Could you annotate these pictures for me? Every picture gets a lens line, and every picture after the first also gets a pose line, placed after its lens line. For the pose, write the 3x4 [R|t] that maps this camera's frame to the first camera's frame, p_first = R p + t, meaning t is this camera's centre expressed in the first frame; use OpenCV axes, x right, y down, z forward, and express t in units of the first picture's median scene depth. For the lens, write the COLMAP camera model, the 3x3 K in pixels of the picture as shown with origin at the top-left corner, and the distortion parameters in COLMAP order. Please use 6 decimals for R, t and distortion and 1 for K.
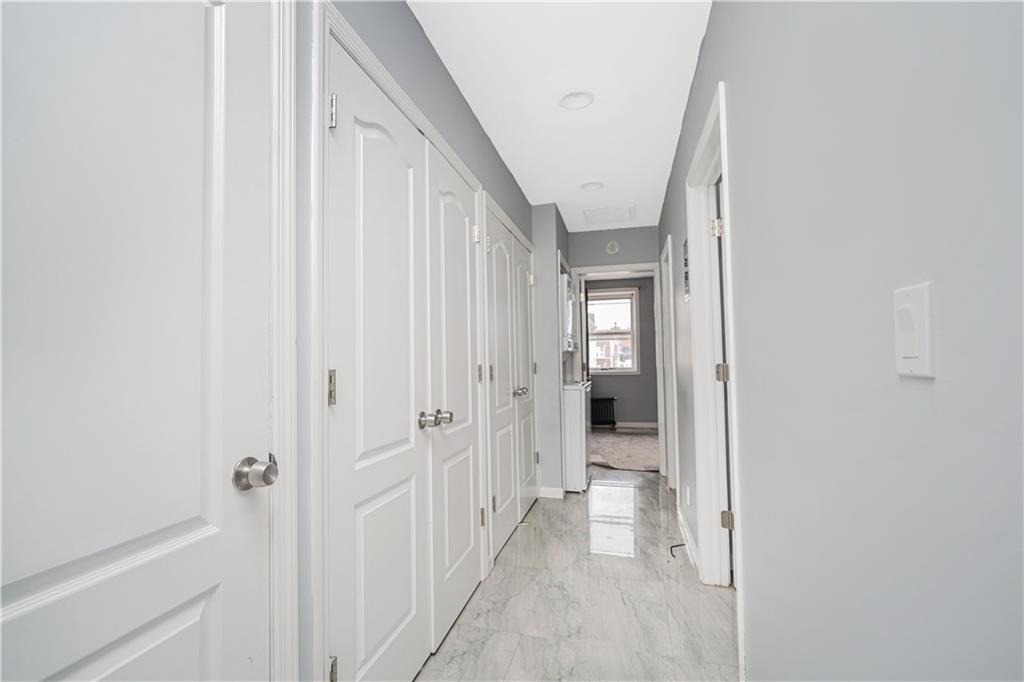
lens RADIAL K [[451.8, 0, 514.2], [0, 451.8, 345.1], [0, 0, 1]] dist [-0.001055, 0.000025]
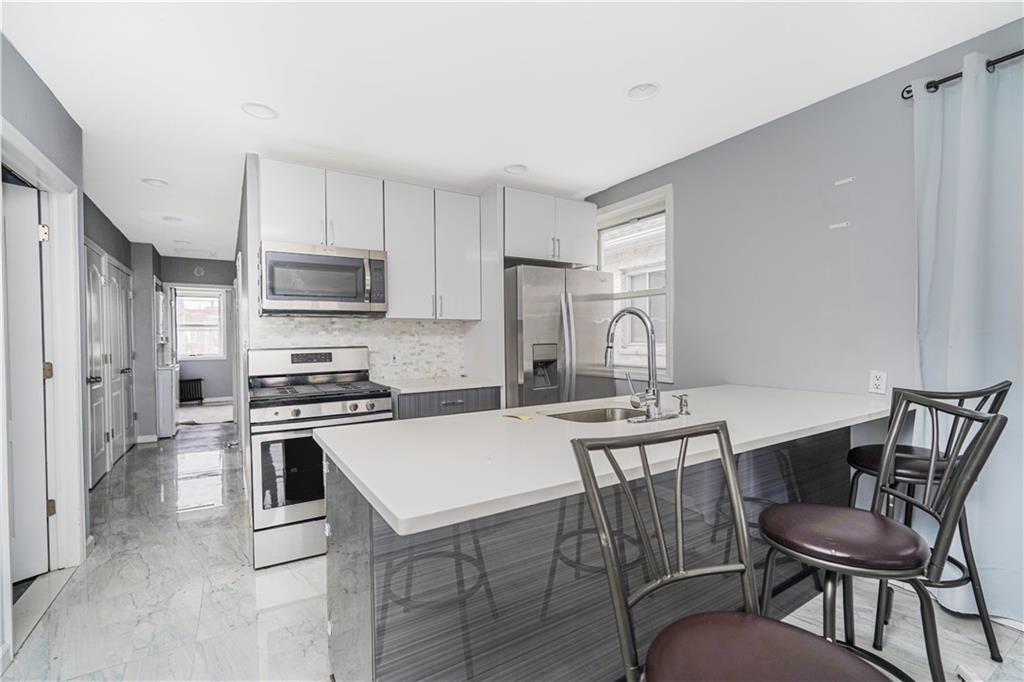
lens RADIAL K [[475.5, 0, 535.9], [0, 475.5, 340.8], [0, 0, 1]] dist [0.000964, 0.000252]
pose [[0.684746, 0.002652, 0.728777, -0.178482], [-0.020109, 0.999681, 0.015256, -0.044118], [-0.728504, -0.025101, 0.684581, -0.969433]]
